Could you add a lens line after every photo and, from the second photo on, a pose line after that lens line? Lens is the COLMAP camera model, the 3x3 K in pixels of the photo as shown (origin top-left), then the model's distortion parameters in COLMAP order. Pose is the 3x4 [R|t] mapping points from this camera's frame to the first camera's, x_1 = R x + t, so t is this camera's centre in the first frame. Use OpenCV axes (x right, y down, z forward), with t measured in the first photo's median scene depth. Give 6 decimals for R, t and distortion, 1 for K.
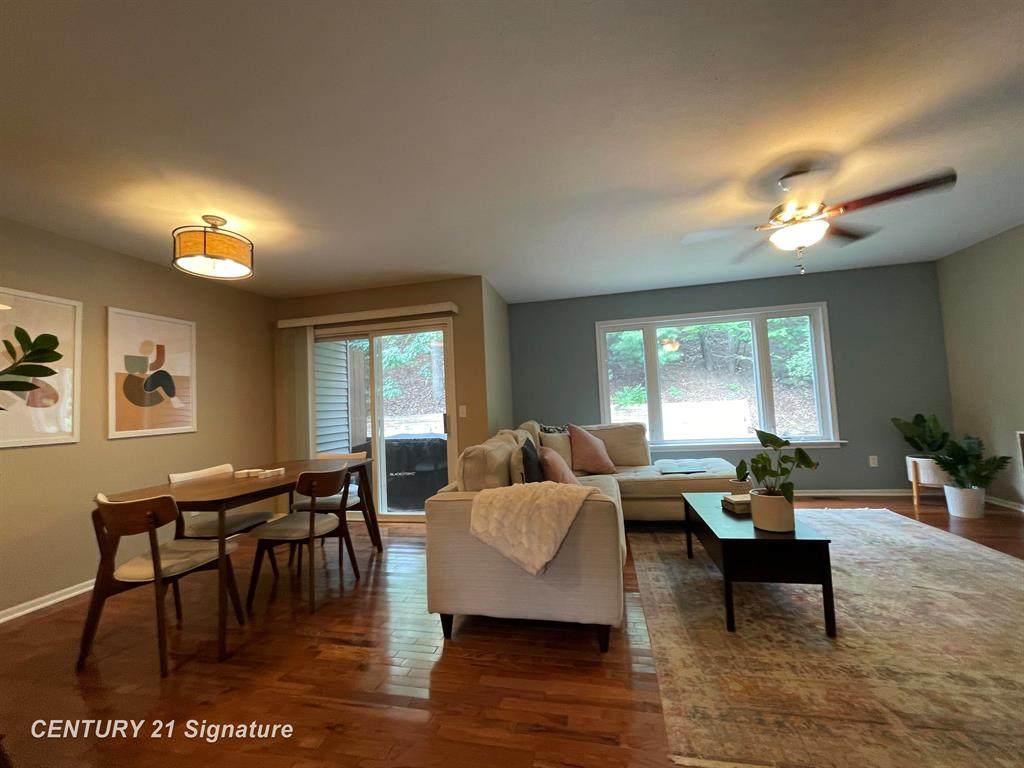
lens RADIAL K [[416.1, 0, 525.1], [0, 416.1, 379.4], [0, 0, 1]] dist [0.000187, 0.000063]
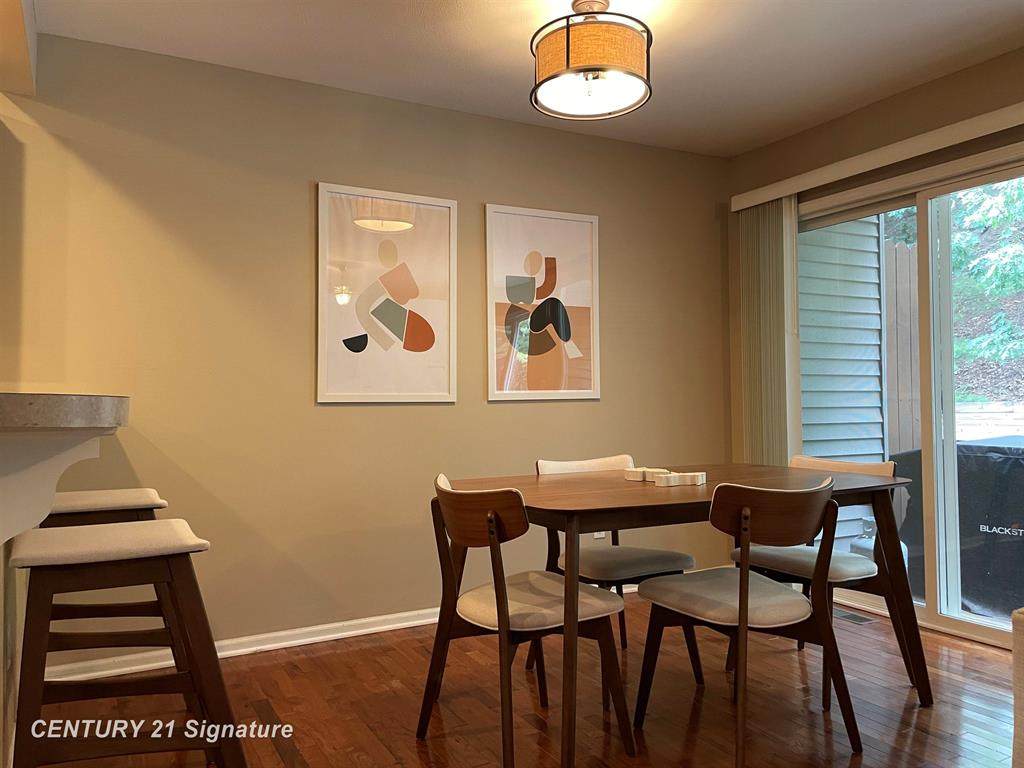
lens RADIAL K [[764.4, 0, 512.0], [0, 764.4, 384.0], [0, 0, 1]] dist [0.043296, -0.002767]
pose [[0.624721, 0.018058, -0.780640, -0.013954], [0.028375, 0.998547, 0.045806, 0.058360], [0.780333, -0.050767, 0.623301, 0.253511]]
